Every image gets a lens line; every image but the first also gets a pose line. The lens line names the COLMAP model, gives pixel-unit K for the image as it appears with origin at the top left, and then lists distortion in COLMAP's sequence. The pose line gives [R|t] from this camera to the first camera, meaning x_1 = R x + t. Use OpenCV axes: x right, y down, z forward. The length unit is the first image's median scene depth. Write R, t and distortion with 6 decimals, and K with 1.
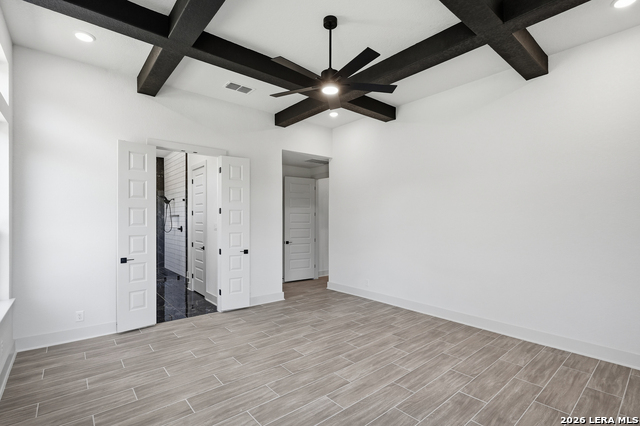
lens RADIAL K [[298.6, 0, 320.3], [0, 298.6, 215.9], [0, 0, 1]] dist [-0.003962, 0.001087]
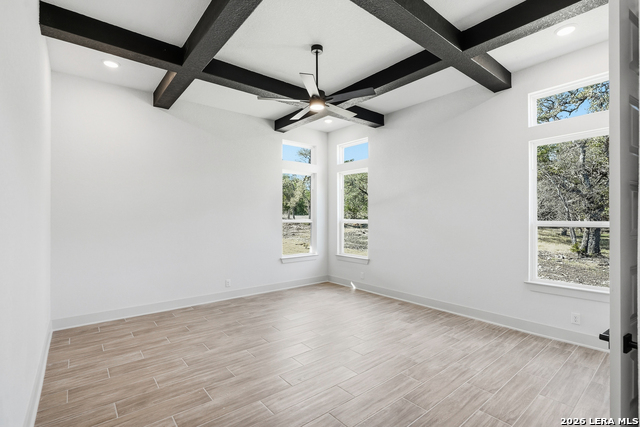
lens RADIAL K [[298.6, 0, 319.6], [0, 298.6, 216.4], [0, 0, 1]] dist [-0.003962, 0.001087]
pose [[-0.999901, -0.001970, 0.013951, 0.007657], [-0.002174, 0.999891, -0.014580, 0.026303], [-0.013921, -0.014609, -0.999796, 2.108015]]
